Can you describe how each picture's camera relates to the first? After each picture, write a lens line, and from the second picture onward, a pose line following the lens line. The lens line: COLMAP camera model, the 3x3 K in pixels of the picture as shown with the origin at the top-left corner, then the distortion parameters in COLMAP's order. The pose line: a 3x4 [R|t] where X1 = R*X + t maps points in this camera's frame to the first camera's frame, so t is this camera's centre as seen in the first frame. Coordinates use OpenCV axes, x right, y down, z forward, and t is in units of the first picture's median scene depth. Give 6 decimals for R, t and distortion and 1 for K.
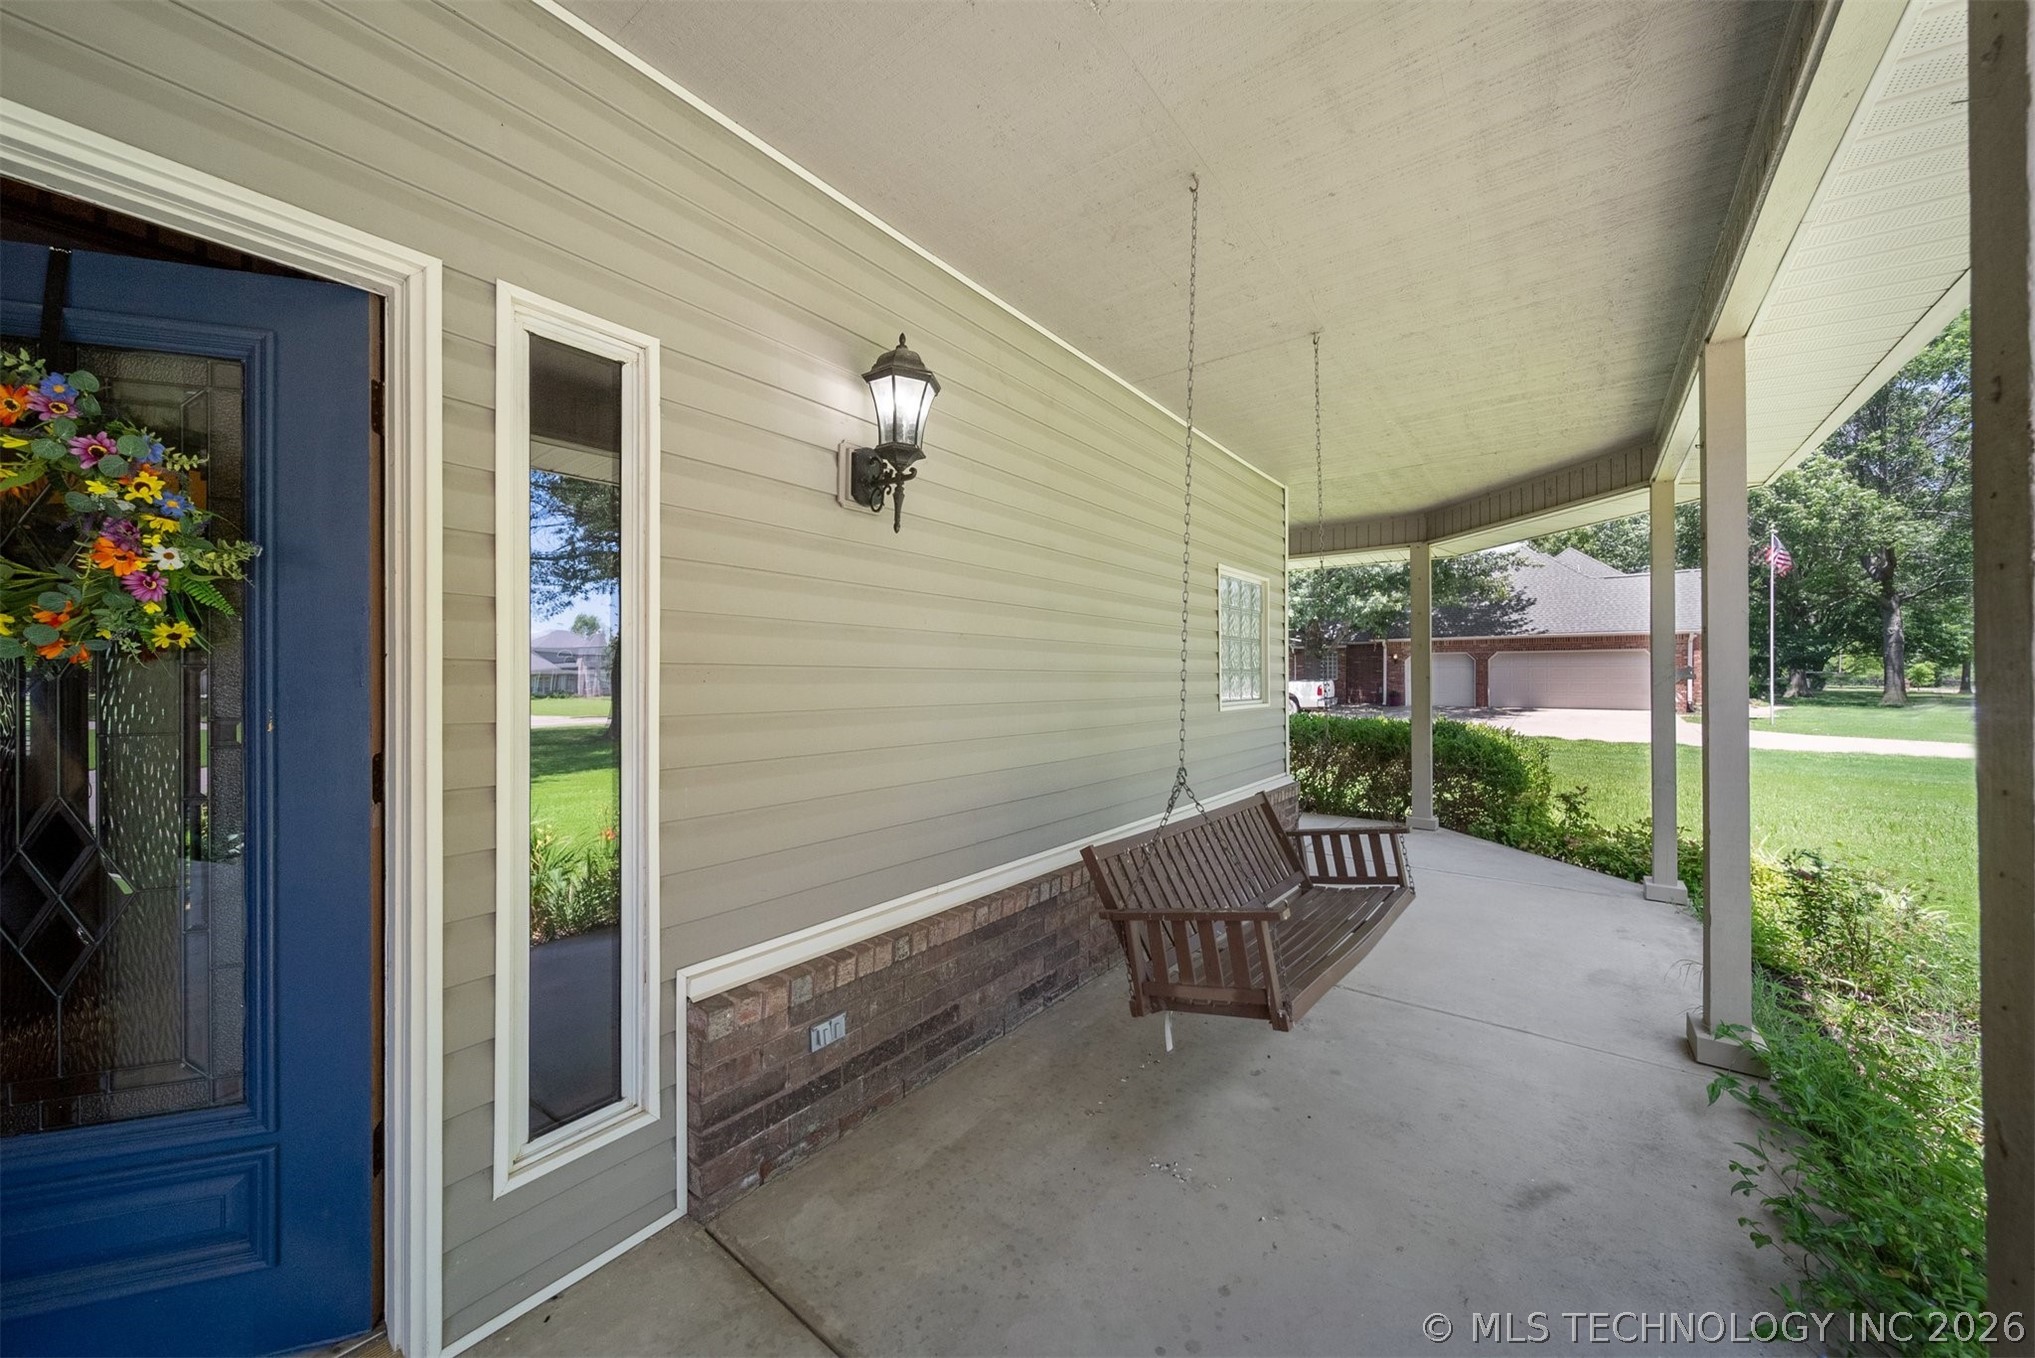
lens RADIAL K [[742.2, 0, 1028.7], [0, 742.2, 671.8], [0, 0, 1]] dist [0.003590, -0.001170]
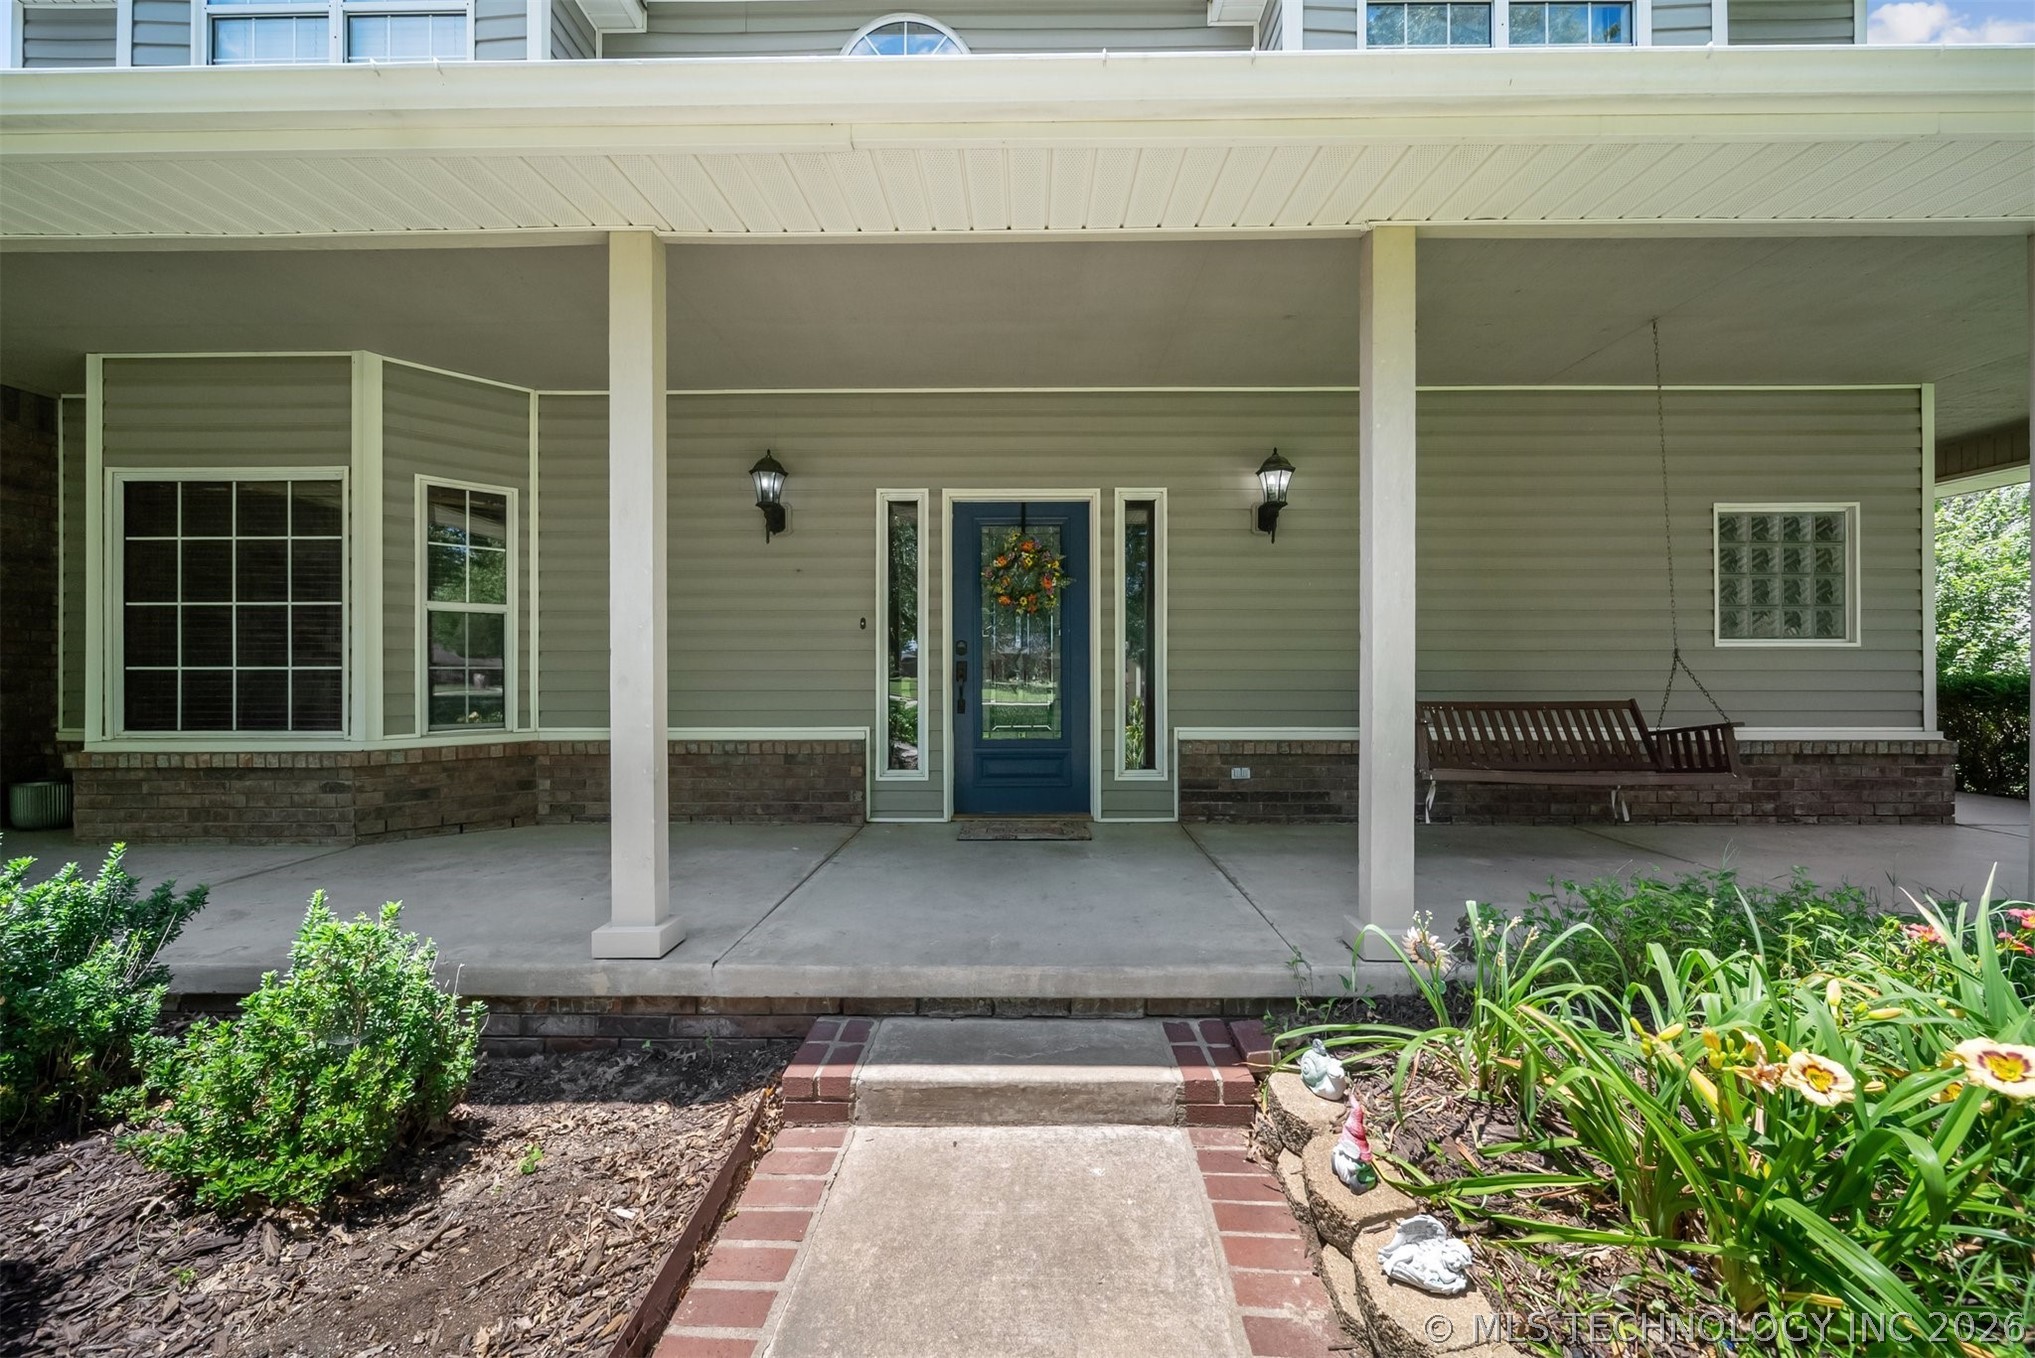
lens RADIAL K [[742.2, 0, 1019.4], [0, 742.2, 663.4], [0, 0, 1]] dist [0.003590, -0.001170]
pose [[0.596509, -0.002608, -0.802602, 1.129741], [0.009261, 0.999951, 0.003634, 0.140182], [0.802553, -0.009601, 0.596504, -0.865074]]
